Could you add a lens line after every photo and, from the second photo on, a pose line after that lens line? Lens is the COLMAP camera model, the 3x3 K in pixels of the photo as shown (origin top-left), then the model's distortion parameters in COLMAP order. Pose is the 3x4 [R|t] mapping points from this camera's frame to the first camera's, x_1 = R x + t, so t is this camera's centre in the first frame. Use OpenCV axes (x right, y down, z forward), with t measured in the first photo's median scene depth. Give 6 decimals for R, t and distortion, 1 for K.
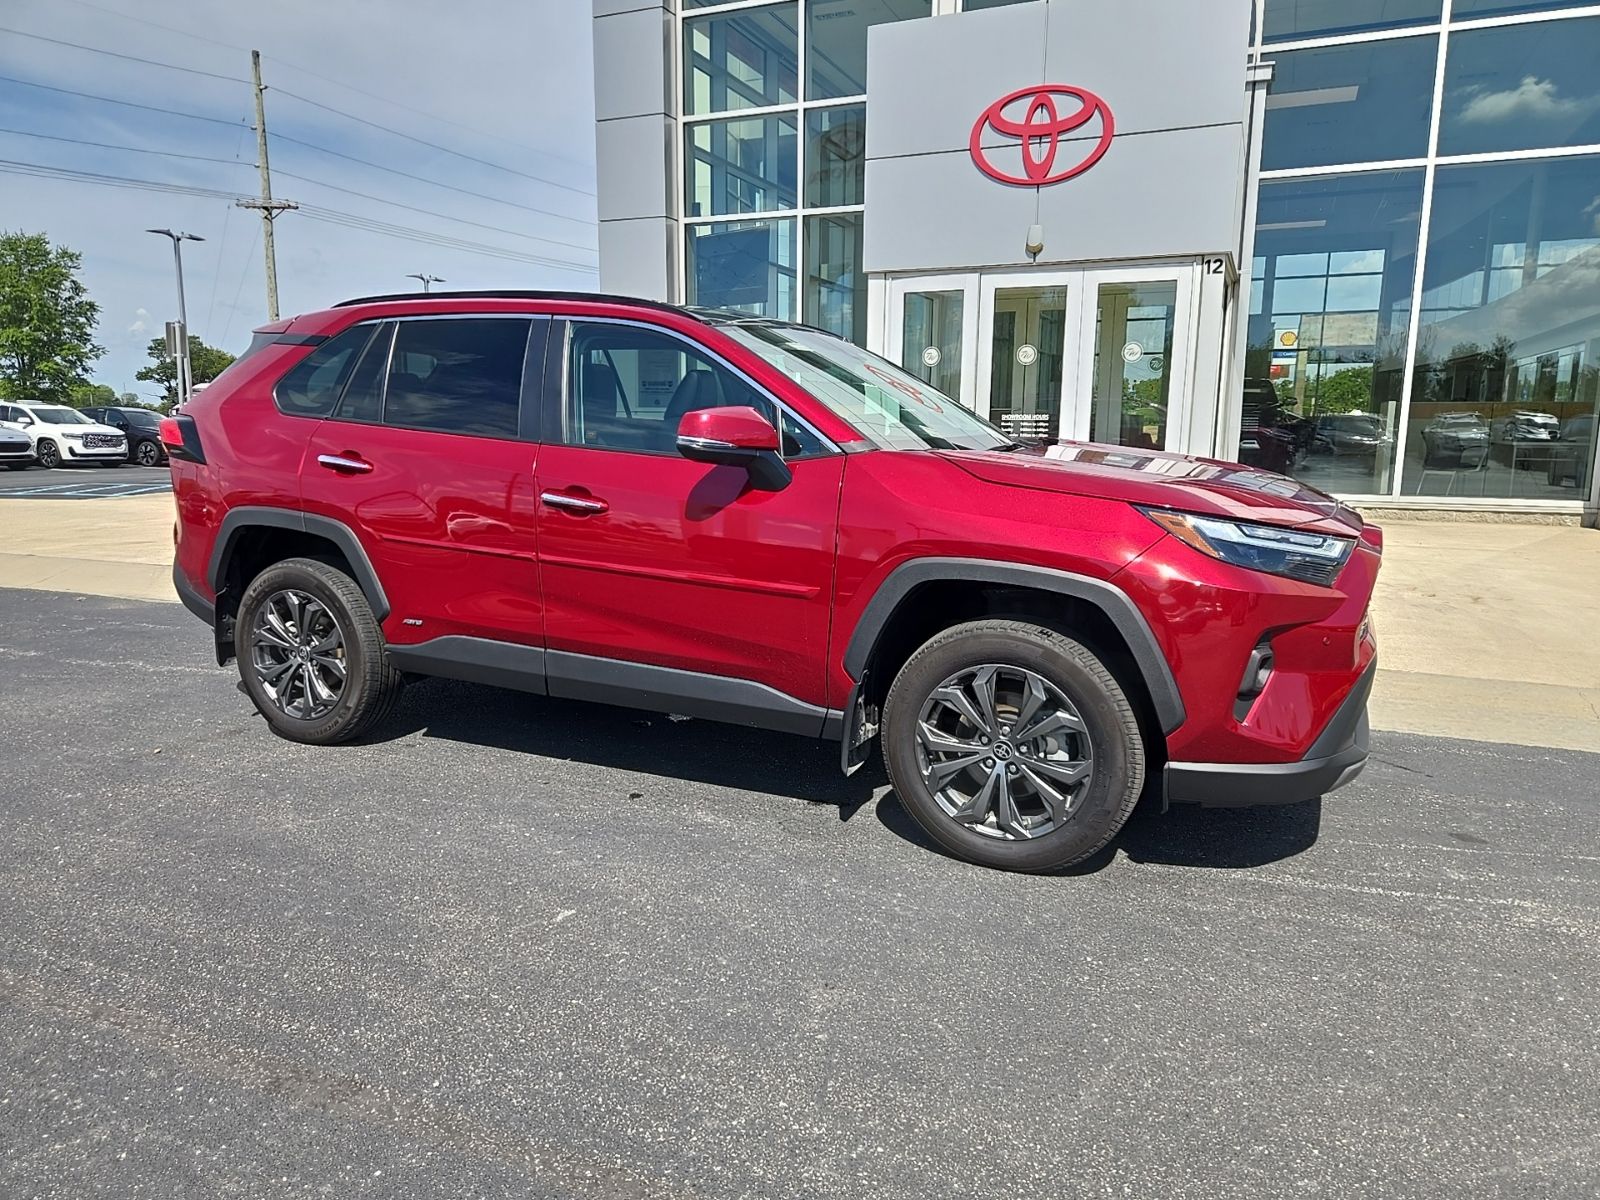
lens RADIAL K [[1078.0, 0, 802.2], [0, 1078.0, 591.1], [0, 0, 1]] dist [0.076364, -0.061872]
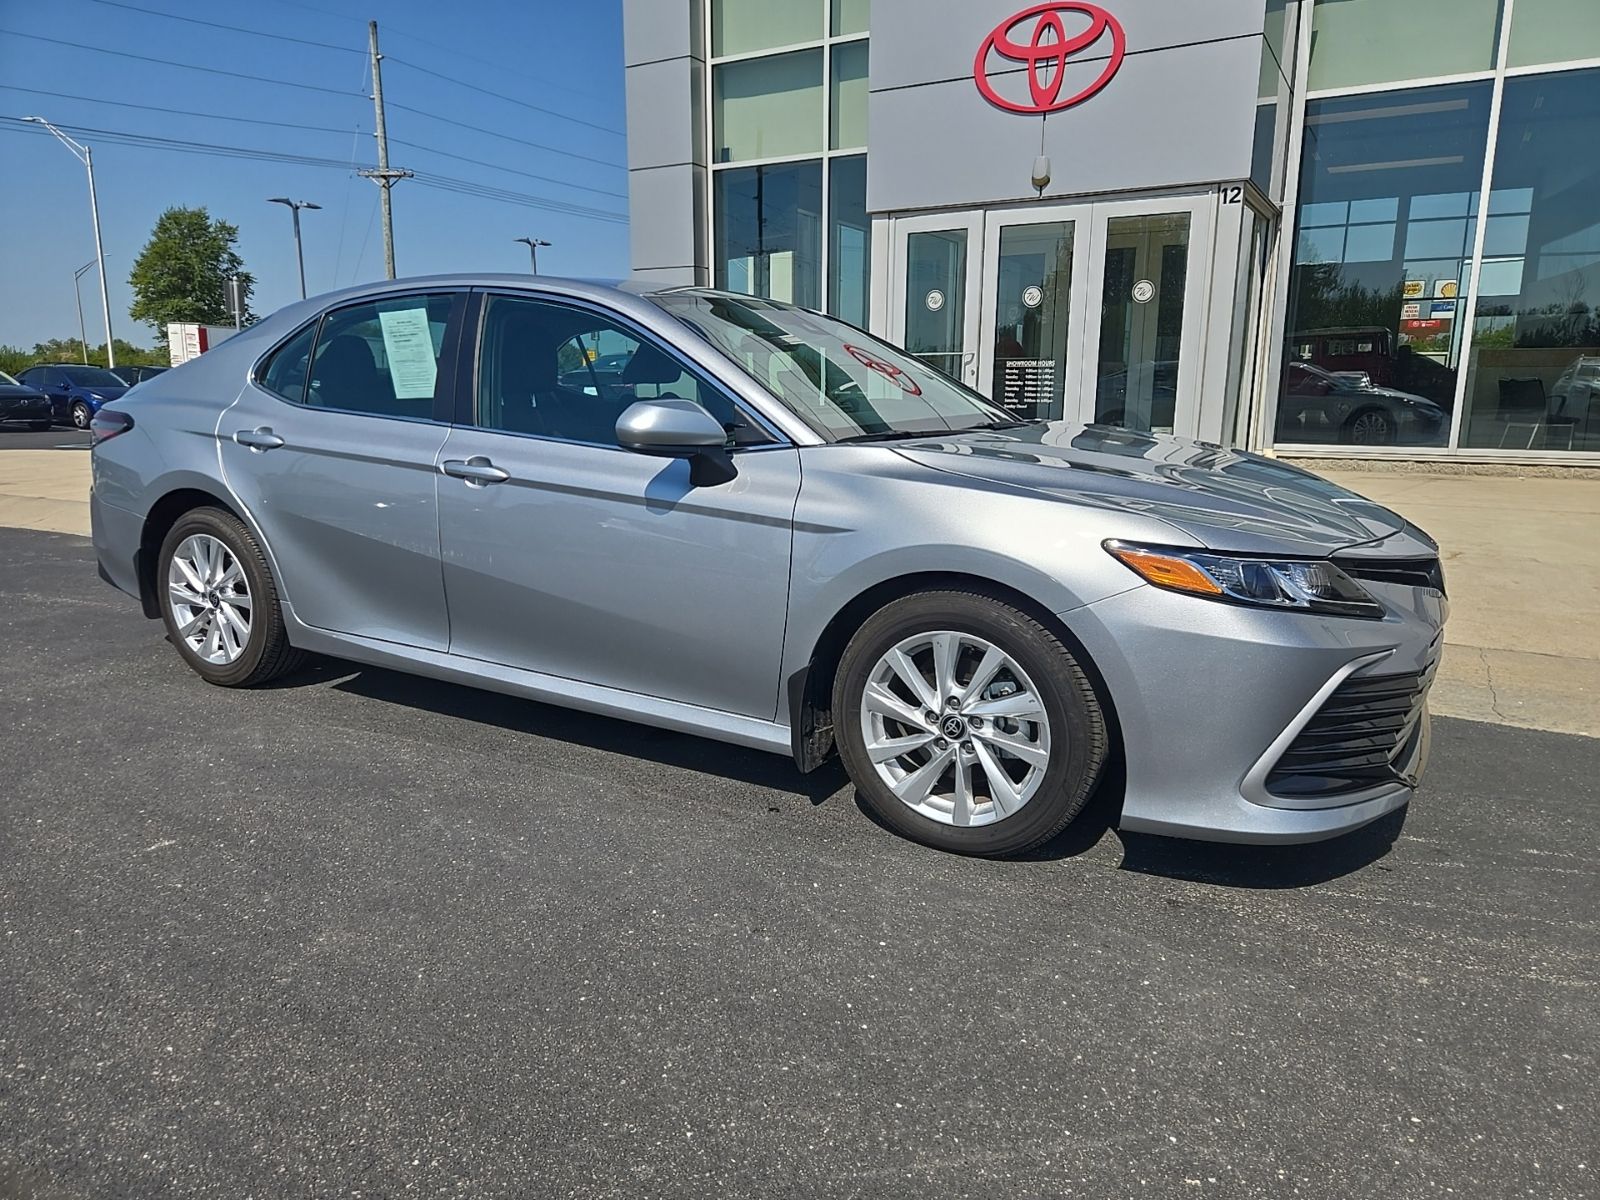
lens RADIAL K [[1072.8, 0, 800.5], [0, 1072.8, 594.3], [0, 0, 1]] dist [0.080738, -0.067505]
pose [[0.993069, 0.018173, -0.116117, 0.118775], [-0.013979, 0.999224, 0.036834, 0.009178], [0.116696, -0.034955, 0.992552, 0.031514]]
